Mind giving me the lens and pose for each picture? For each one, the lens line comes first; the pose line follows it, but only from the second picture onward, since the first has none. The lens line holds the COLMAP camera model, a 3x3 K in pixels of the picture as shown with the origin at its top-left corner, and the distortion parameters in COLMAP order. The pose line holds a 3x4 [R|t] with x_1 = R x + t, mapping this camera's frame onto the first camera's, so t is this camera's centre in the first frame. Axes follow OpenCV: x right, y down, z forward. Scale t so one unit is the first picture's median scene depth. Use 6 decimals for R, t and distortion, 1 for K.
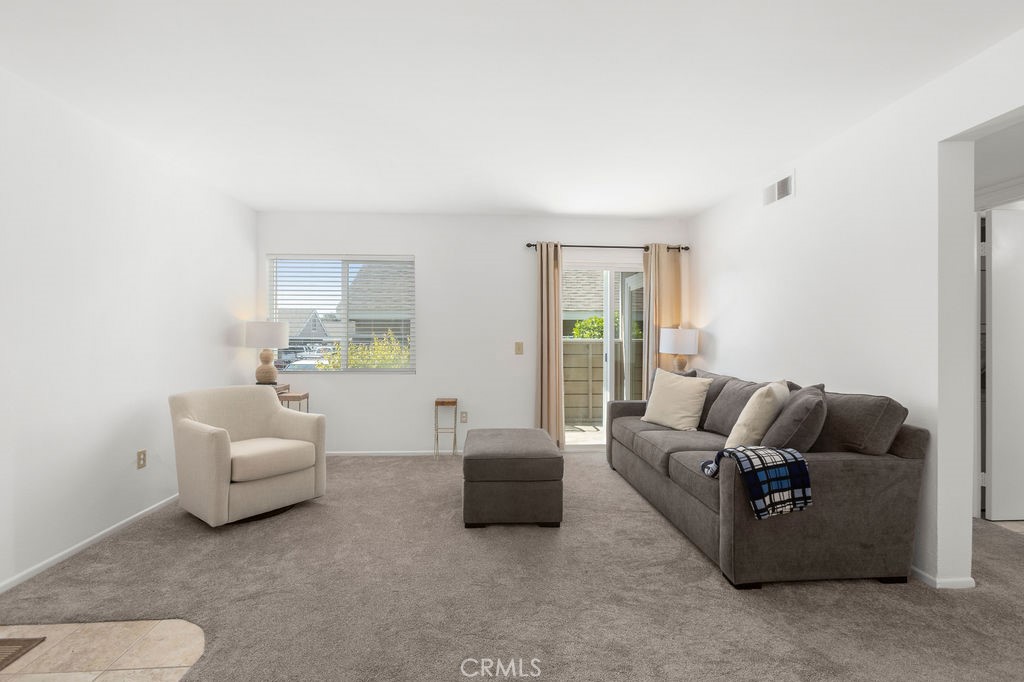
lens RADIAL K [[469.6, 0, 512.0], [0, 469.6, 341.0], [0, 0, 1]] dist [0.001358, 0.000118]
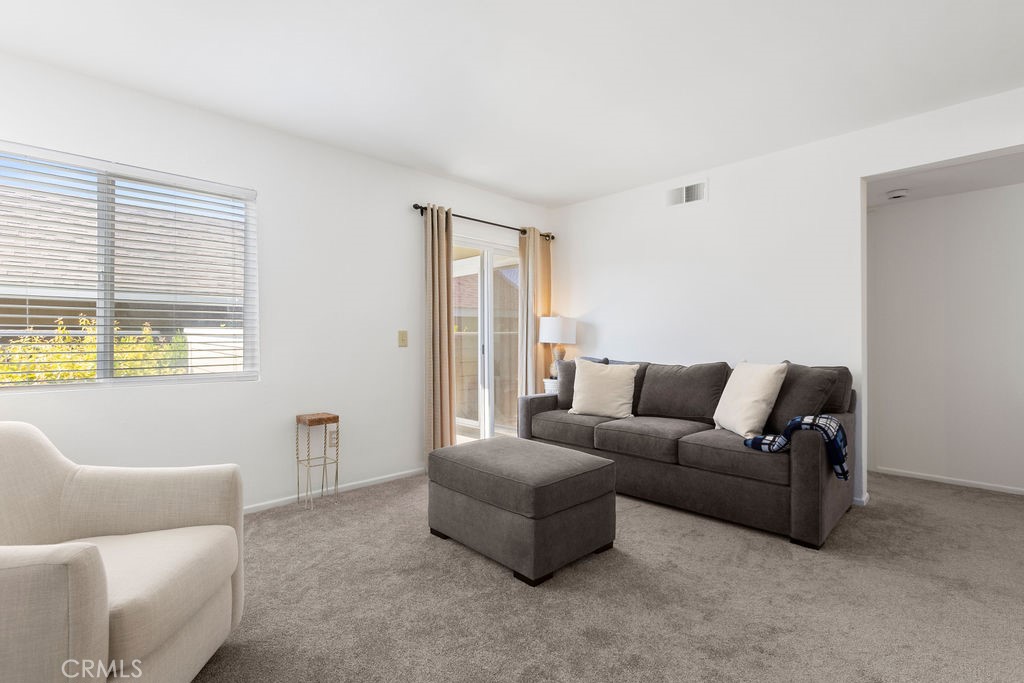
lens RADIAL K [[477.8, 0, 512.0], [0, 477.8, 341.5], [0, 0, 1]] dist [-0.011886, 0.000886]
pose [[0.758613, -0.008832, 0.651481, -0.468533], [0.007863, 0.999959, 0.004400, 0.023337], [-0.651494, 0.001785, 0.758652, 0.387083]]
